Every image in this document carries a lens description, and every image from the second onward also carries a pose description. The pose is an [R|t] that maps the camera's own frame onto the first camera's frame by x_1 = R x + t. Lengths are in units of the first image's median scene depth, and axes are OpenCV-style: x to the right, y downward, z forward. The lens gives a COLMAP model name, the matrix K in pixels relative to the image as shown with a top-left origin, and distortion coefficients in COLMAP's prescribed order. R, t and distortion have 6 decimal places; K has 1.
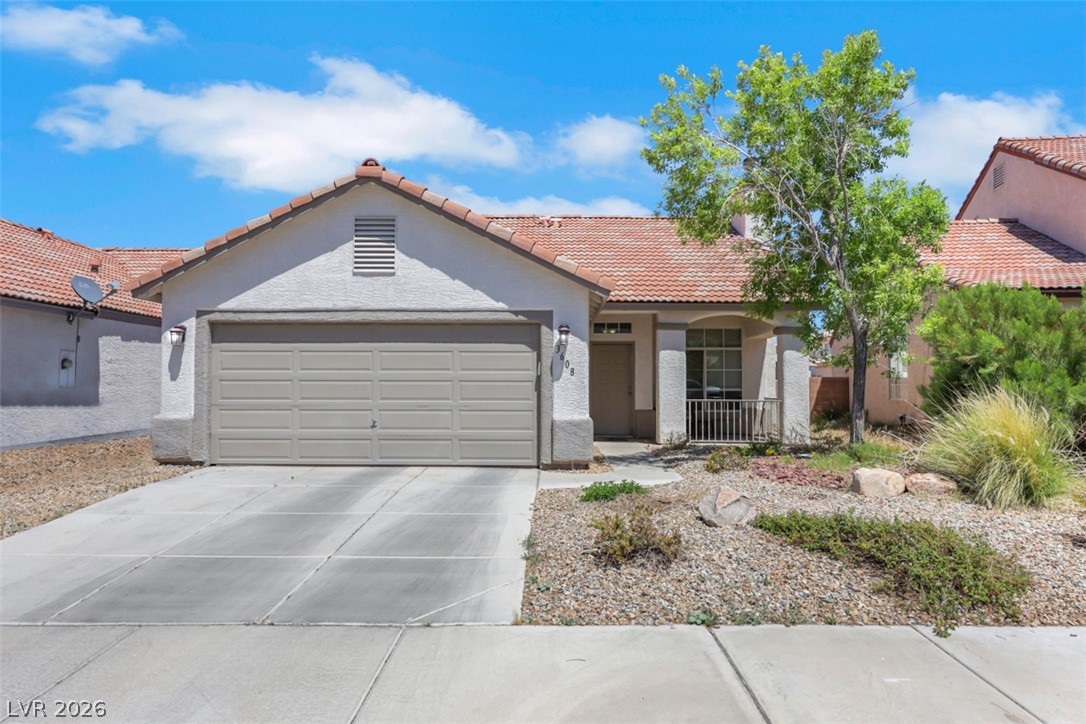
lens RADIAL K [[690.5, 0, 544.5], [0, 690.5, 362.5], [0, 0, 1]] dist [0.003887, 0.000405]
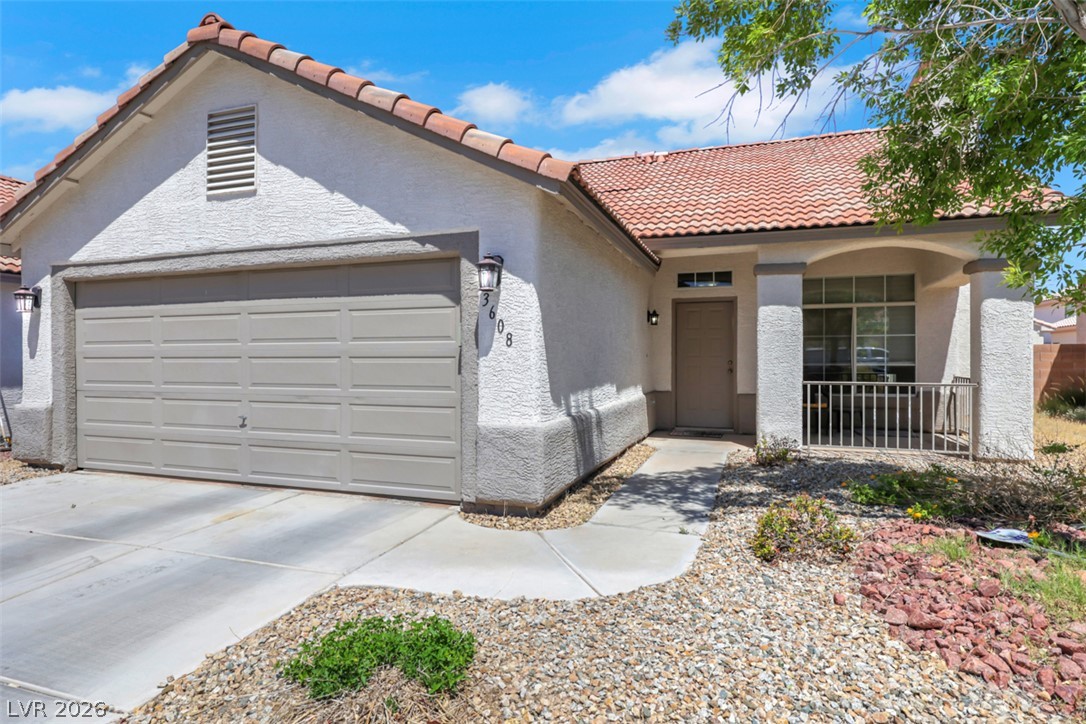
lens RADIAL K [[605.0, 0, 539.3], [0, 605.0, 358.9], [0, 0, 1]] dist [0.000386, 0.000675]
pose [[0.946779, -0.004375, -0.321854, 0.215994], [0.016768, 0.999220, 0.035744, 0.011749], [0.321447, -0.039238, 0.946114, 0.541495]]
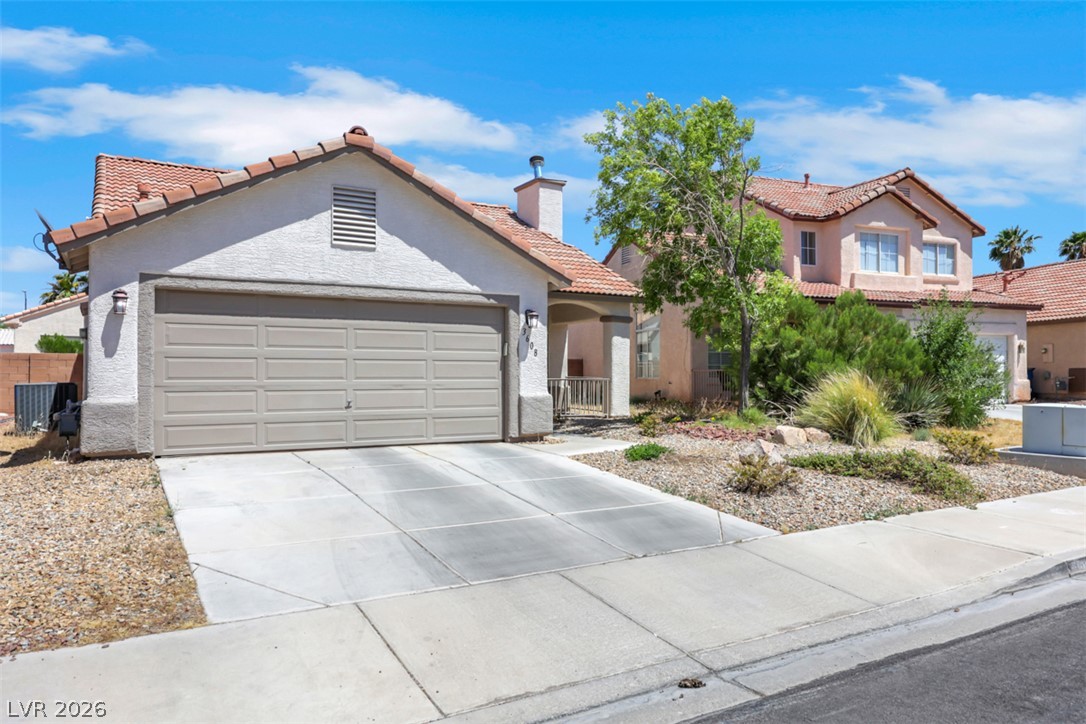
lens RADIAL K [[731.9, 0, 547.9], [0, 731.9, 363.7], [0, 0, 1]] dist [-0.000597, -0.000373]
pose [[0.859750, 0.005552, 0.510685, -0.531346], [-0.020709, 0.999497, 0.023998, 0.002377], [-0.510295, -0.031208, 0.859433, -0.012594]]
